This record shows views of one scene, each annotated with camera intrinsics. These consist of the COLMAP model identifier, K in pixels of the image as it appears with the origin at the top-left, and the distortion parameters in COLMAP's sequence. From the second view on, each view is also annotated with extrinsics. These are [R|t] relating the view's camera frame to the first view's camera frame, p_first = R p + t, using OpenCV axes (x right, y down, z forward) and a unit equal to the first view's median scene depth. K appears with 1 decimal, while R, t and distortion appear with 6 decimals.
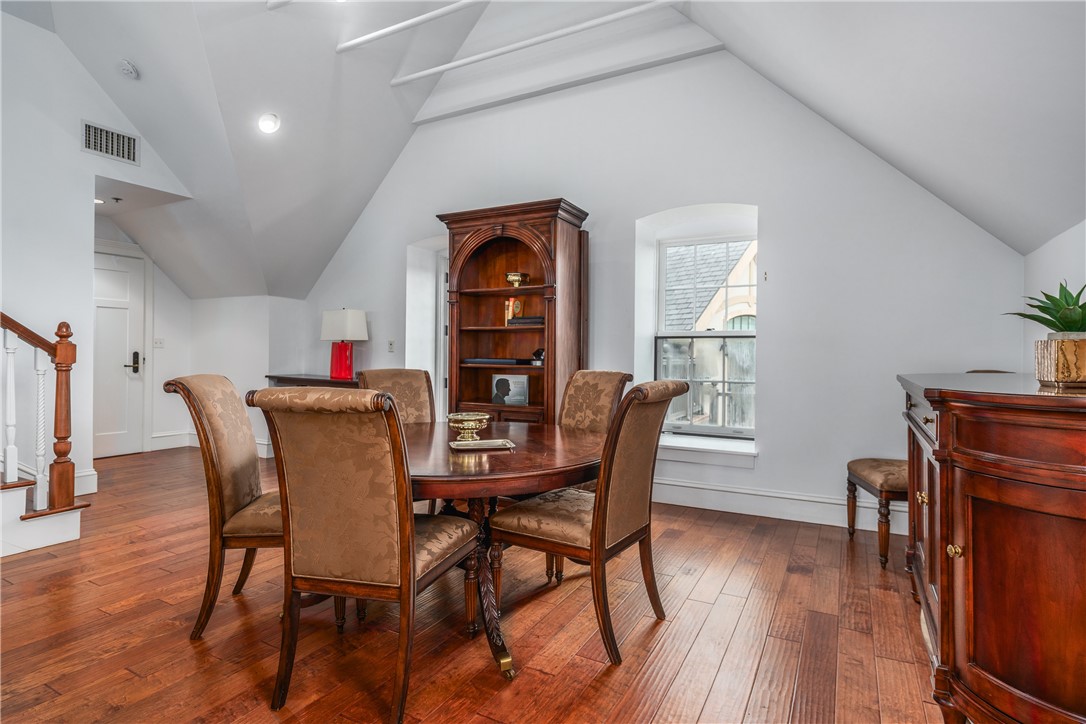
lens RADIAL K [[543.6, 0, 551.5], [0, 543.6, 359.3], [0, 0, 1]] dist [-0.001129, -0.000073]
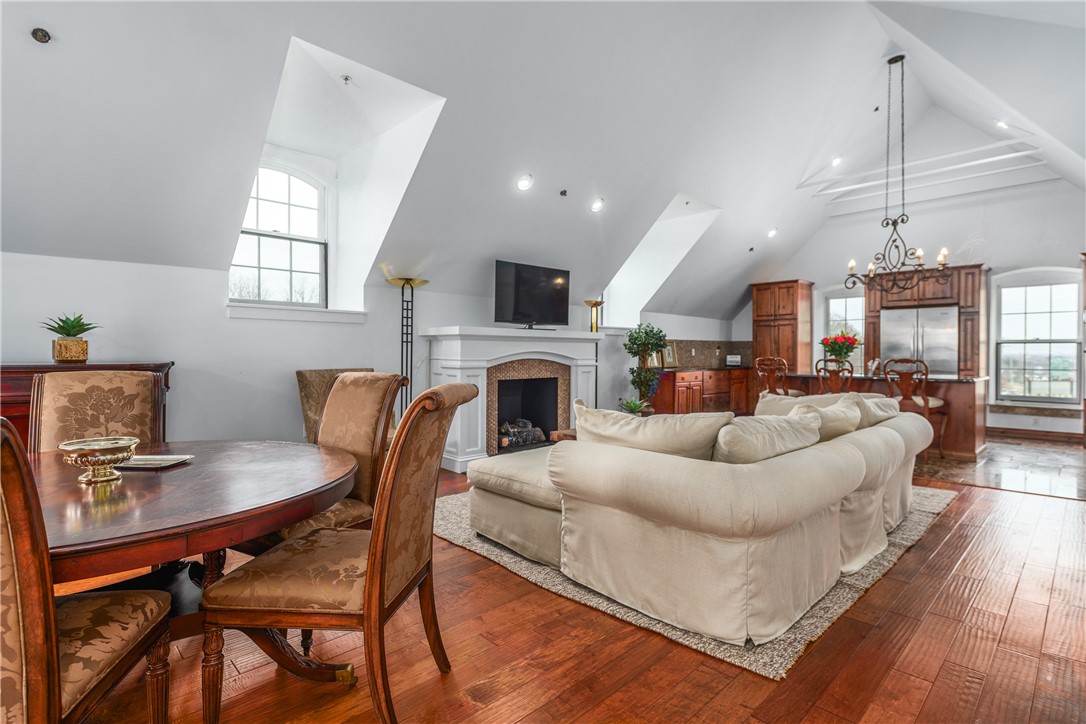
lens RADIAL K [[539.7, 0, 547.9], [0, 539.7, 356.5], [0, 0, 1]] dist [-0.000627, -0.000112]
pose [[-0.953774, -0.015181, 0.300142, -0.549714], [-0.010864, 0.999812, 0.016046, -0.010272], [-0.300330, 0.012044, -0.953759, 0.925480]]
